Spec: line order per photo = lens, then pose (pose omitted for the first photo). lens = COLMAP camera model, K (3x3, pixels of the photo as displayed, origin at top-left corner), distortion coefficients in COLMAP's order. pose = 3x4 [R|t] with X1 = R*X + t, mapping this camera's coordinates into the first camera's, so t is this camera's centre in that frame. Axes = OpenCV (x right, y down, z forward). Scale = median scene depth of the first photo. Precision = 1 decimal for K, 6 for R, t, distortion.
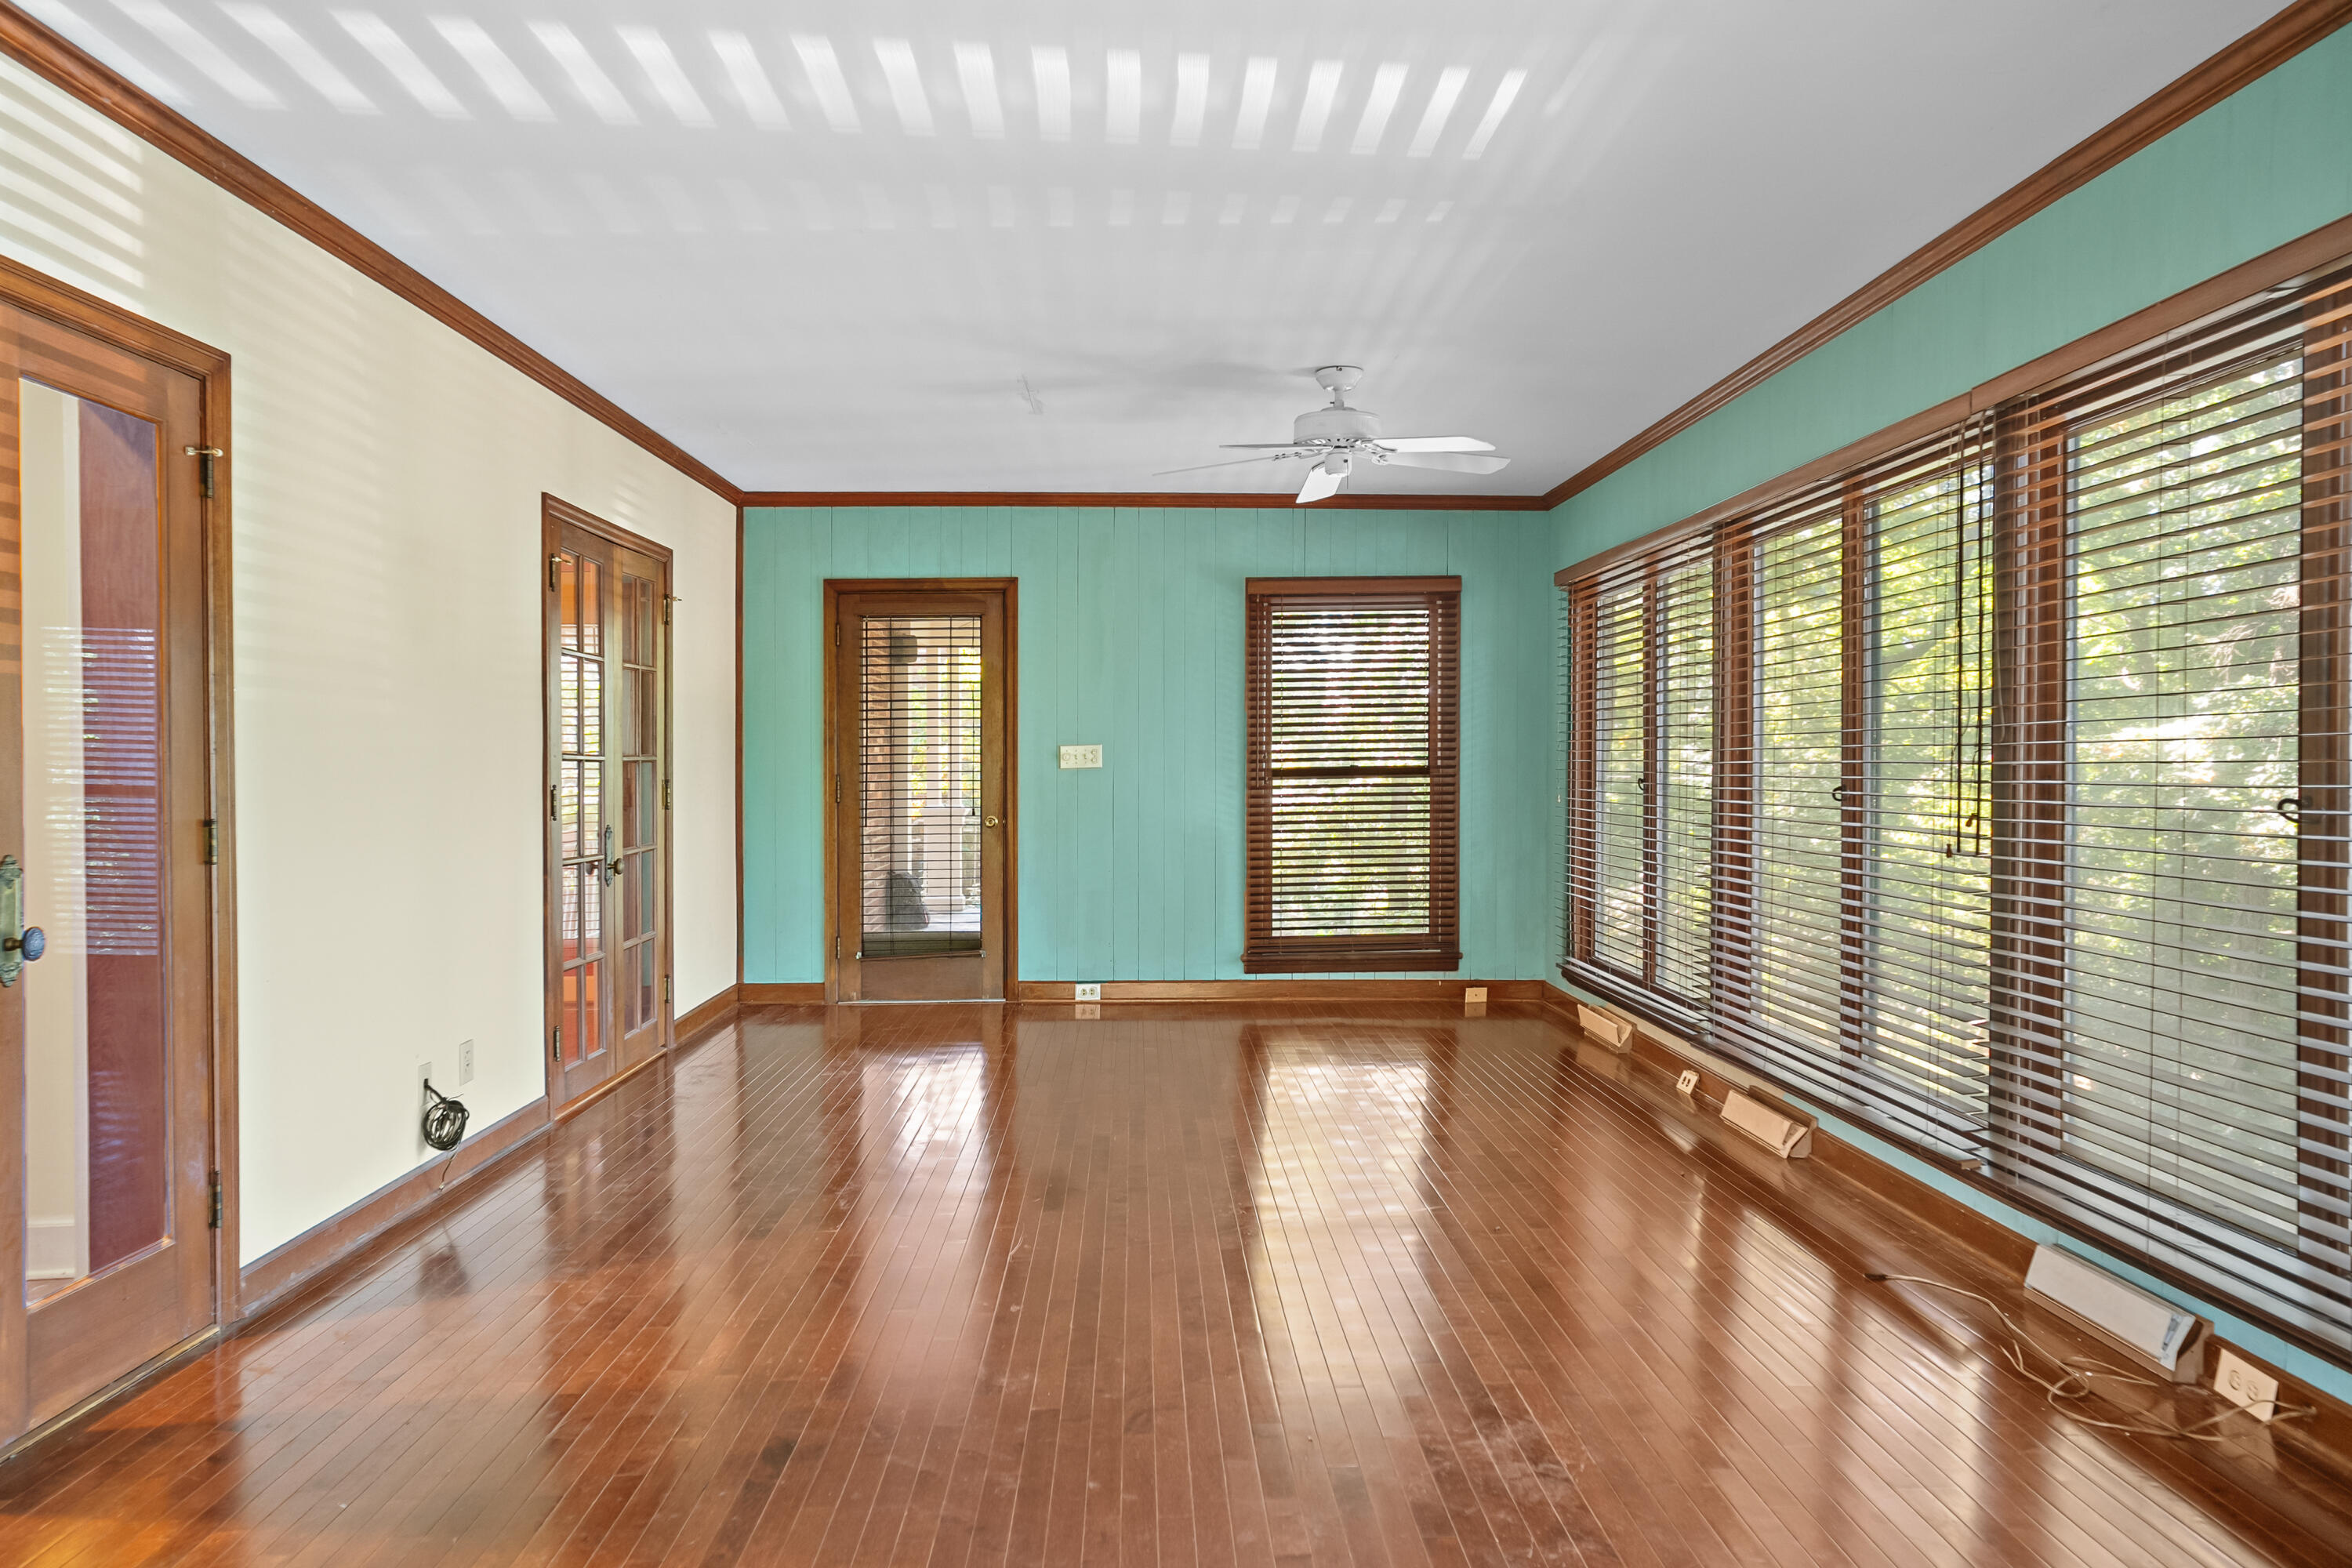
lens RADIAL K [[1476.1, 0, 1176.0], [0, 1476.1, 784.0], [0, 0, 1]] dist [-0.045907, 0.039981]
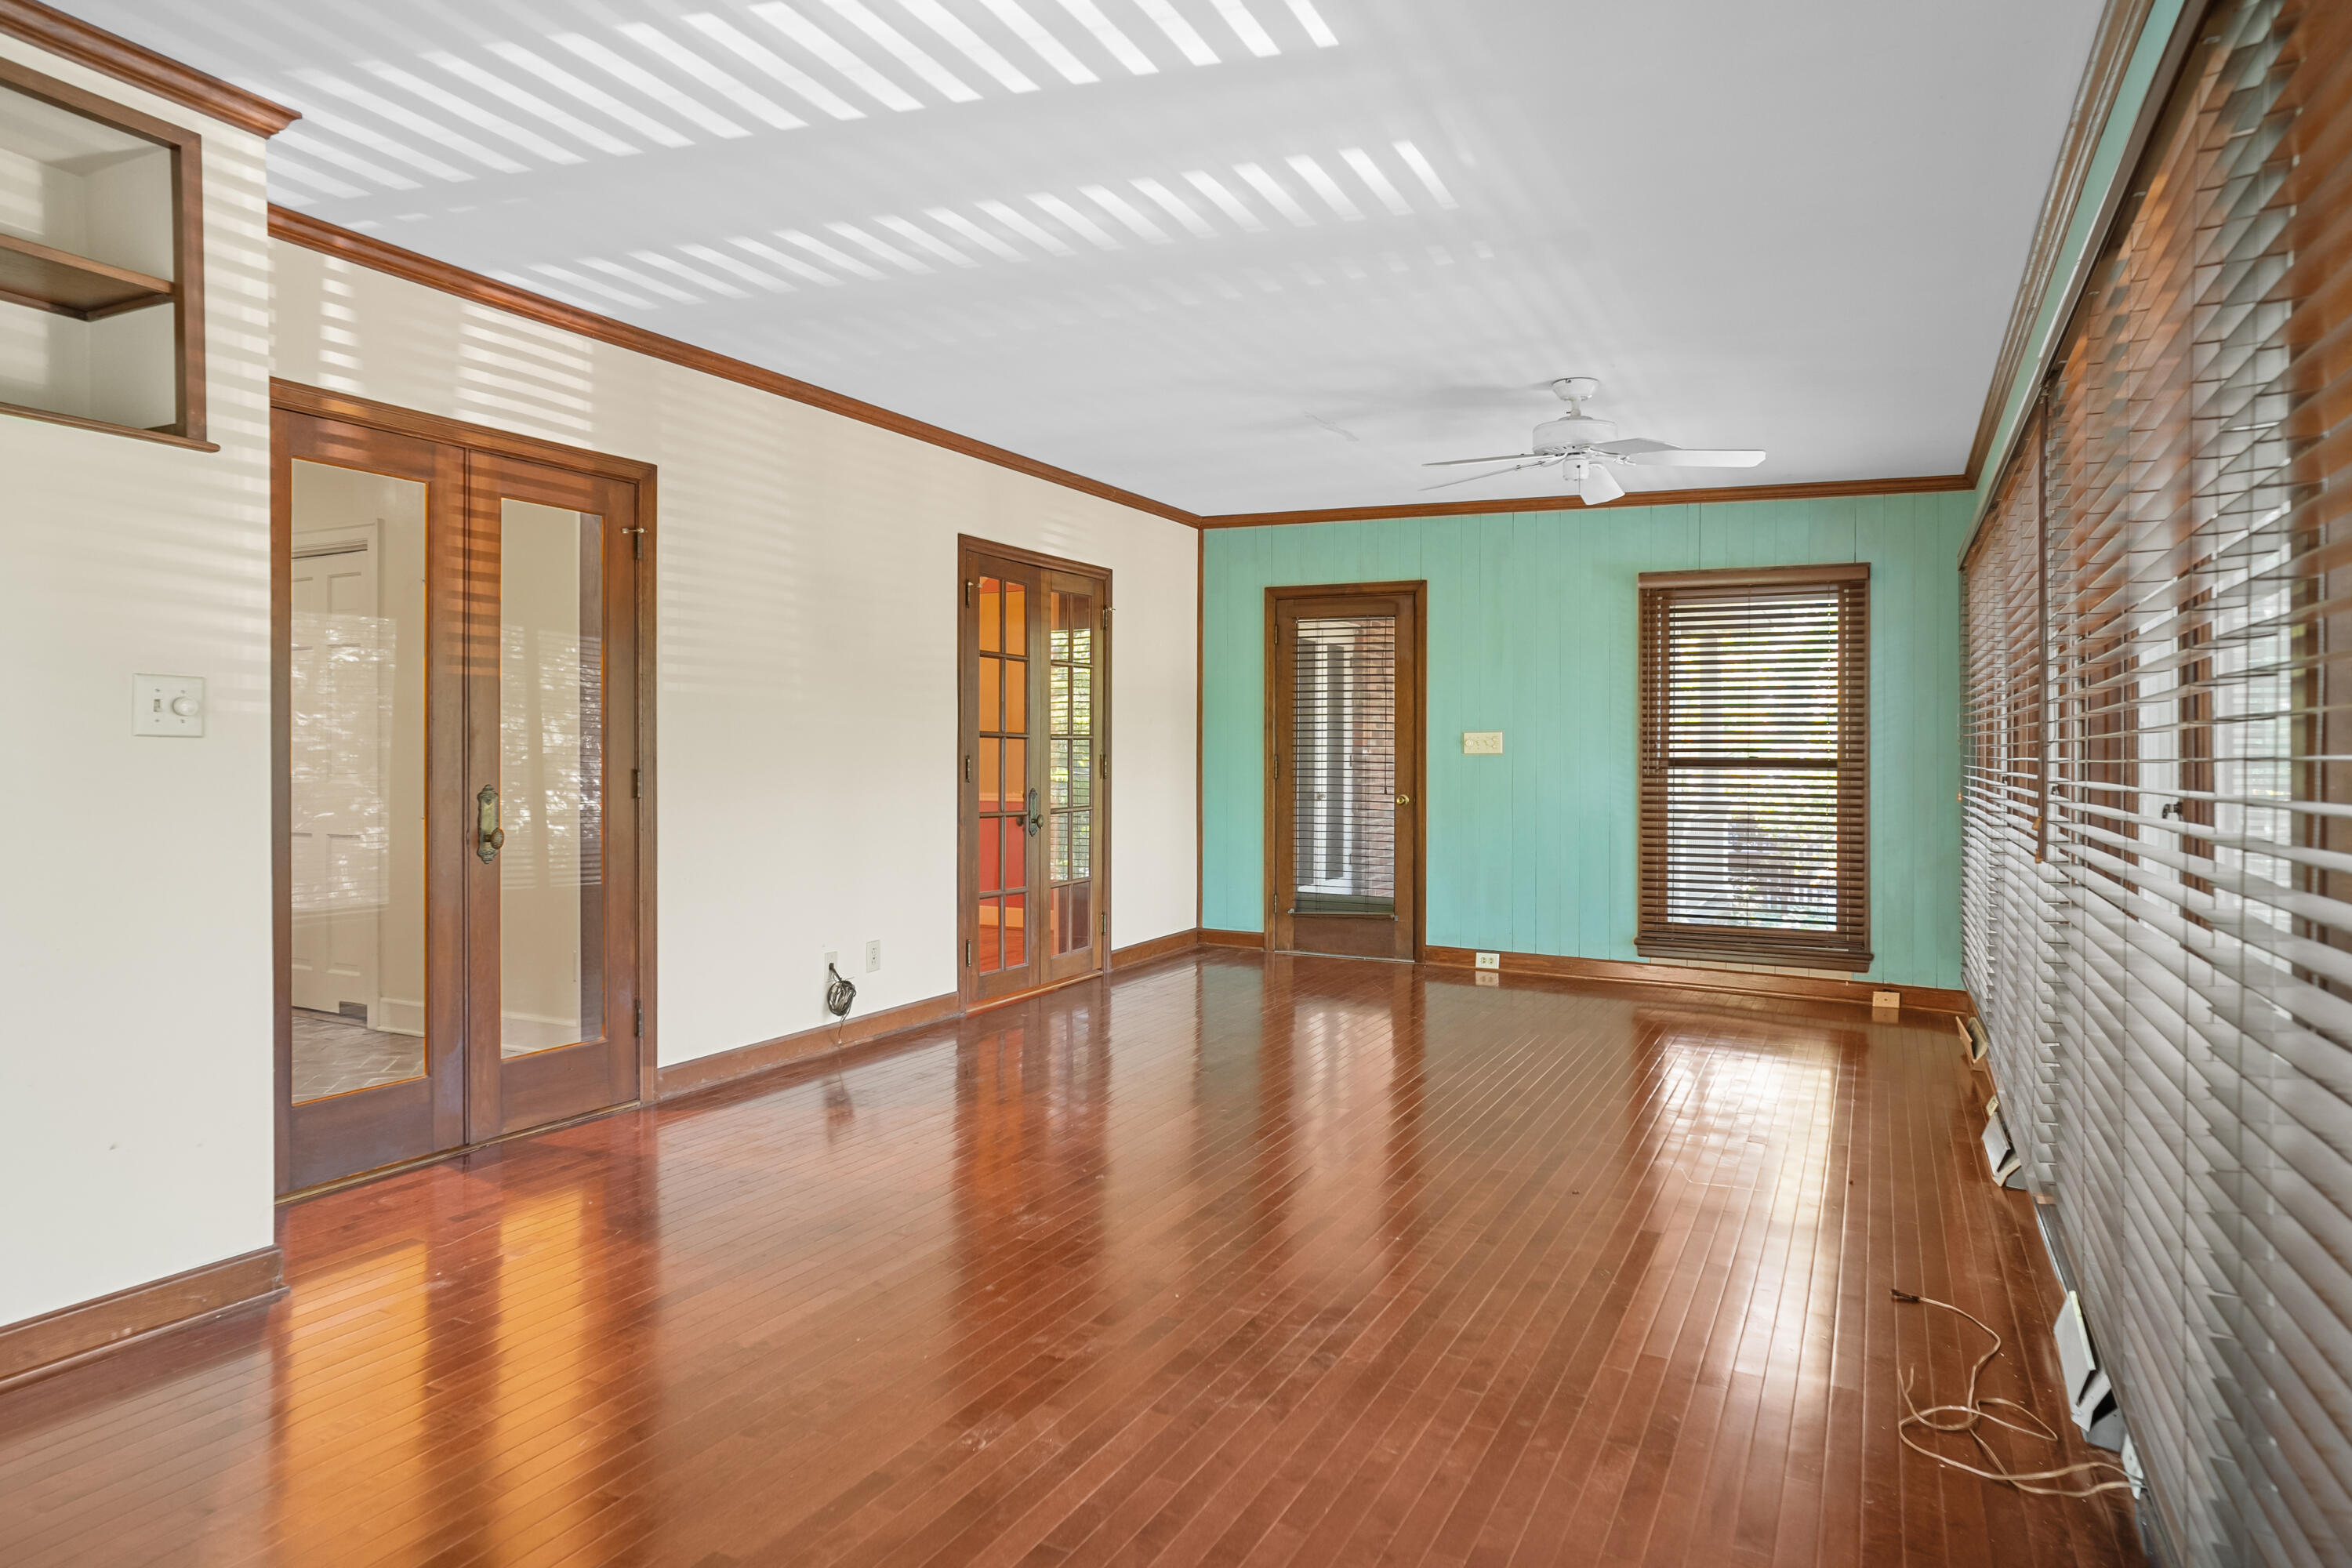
lens RADIAL K [[1391.3, 0, 1173.4], [0, 1391.3, 748.8], [0, 0, 1]] dist [-0.029393, 0.001135]
pose [[0.884325, 0.020032, -0.466441, 0.220310], [-0.026768, 0.999611, -0.007819, -0.000131], [0.466103, 0.019400, 0.884518, -0.011283]]
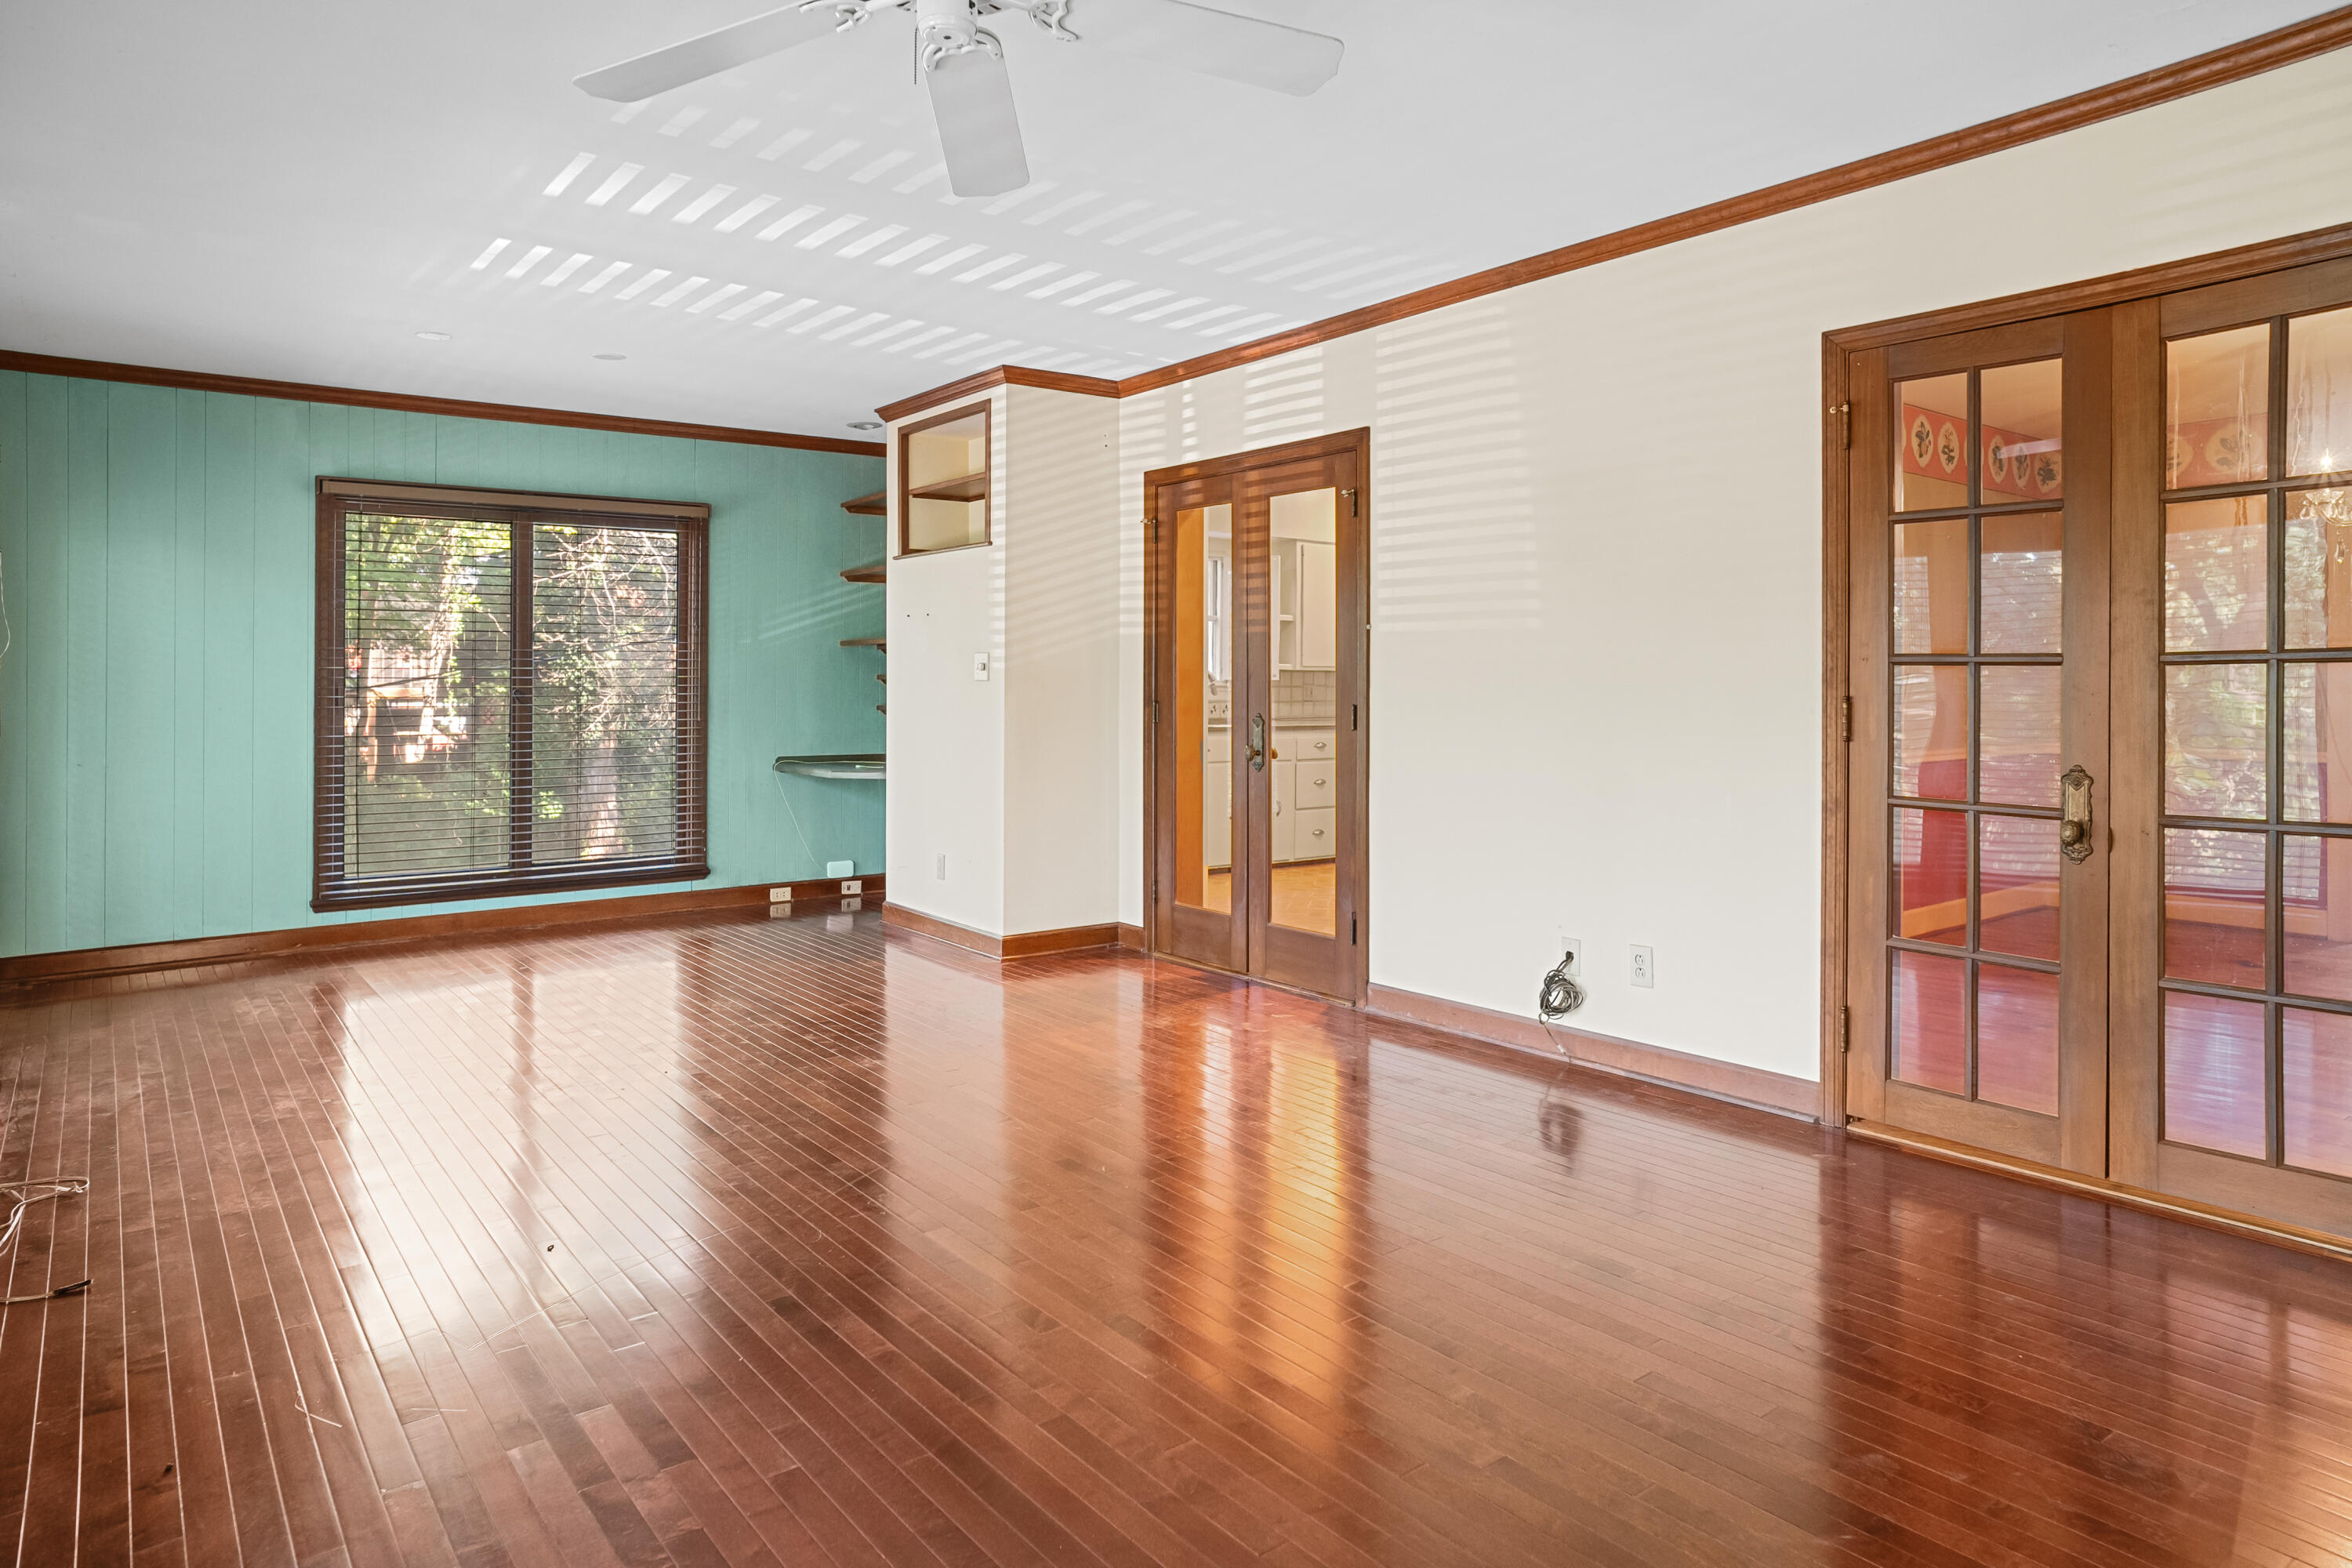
lens RADIAL K [[1415.5, 0, 1174.0], [0, 1415.5, 690.0], [0, 0, 1]] dist [-0.045540, 0.000021]
pose [[-0.808913, 0.012737, -0.587790, 0.207243], [-0.001846, 0.999705, 0.024204, -0.013416], [0.587925, 0.020664, -0.808652, 0.938135]]
